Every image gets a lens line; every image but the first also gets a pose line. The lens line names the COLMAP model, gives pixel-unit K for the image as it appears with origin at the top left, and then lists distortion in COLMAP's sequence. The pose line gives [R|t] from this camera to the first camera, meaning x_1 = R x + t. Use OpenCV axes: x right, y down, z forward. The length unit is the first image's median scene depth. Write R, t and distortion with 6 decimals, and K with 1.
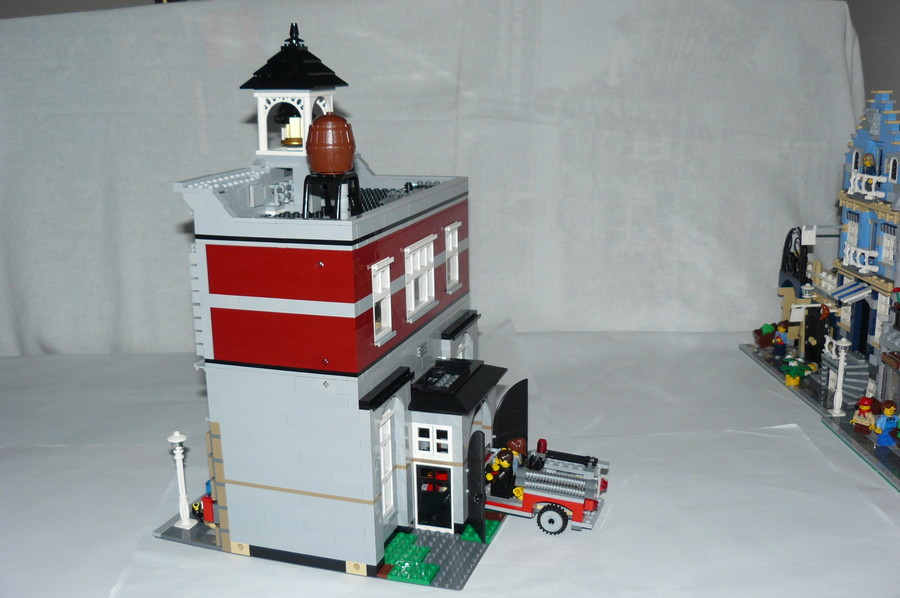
lens RADIAL K [[956.5, 0, 450.0], [0, 956.5, 299.0], [0, 0, 1]] dist [-0.209010, 0.234339]
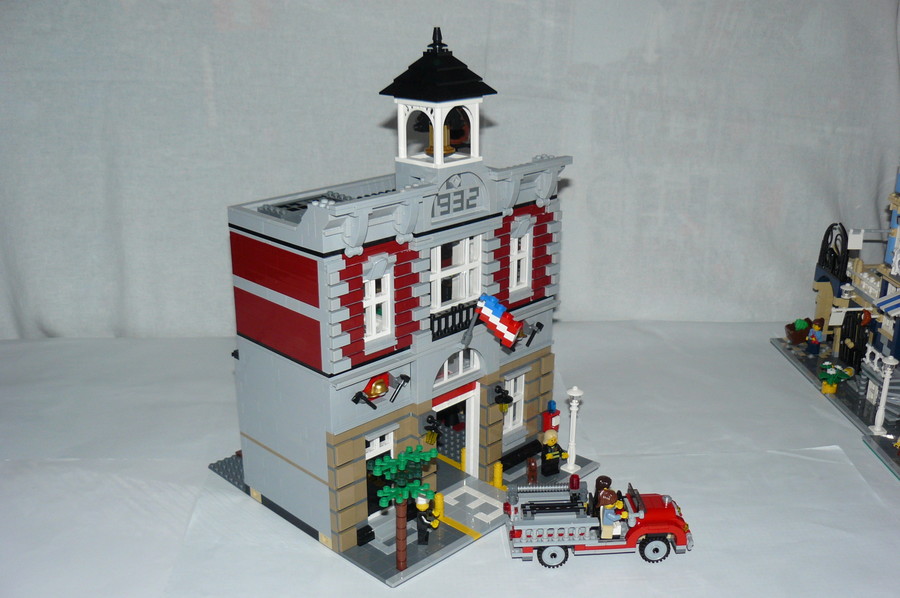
lens RADIAL K [[956.3, 0, 451.5], [0, 956.3, 303.0], [0, 0, 1]] dist [-0.209399, 0.231853]
pose [[0.999688, 0.015536, 0.019547, -0.039924], [-0.017478, 0.994482, 0.103441, -0.082124], [-0.017832, -0.103750, 0.994444, 0.050773]]
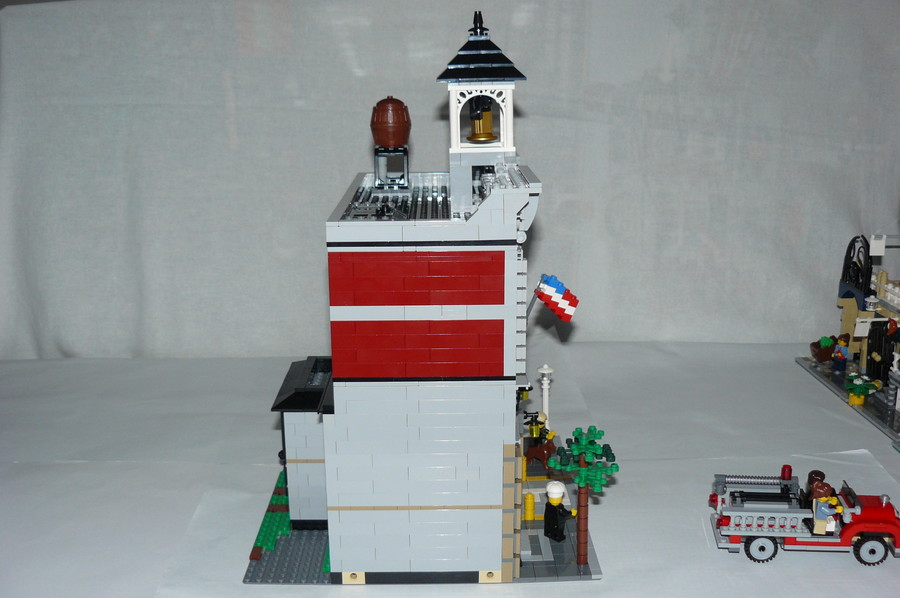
lens RADIAL K [[956.5, 0, 450.0], [0, 956.5, 299.0], [0, 0, 1]] dist [-0.209010, 0.234339]
pose [[0.999748, 0.013546, -0.017893, -0.024089], [-0.013380, 0.999866, 0.009384, -0.015014], [0.018018, -0.009142, 0.999796, 0.054029]]
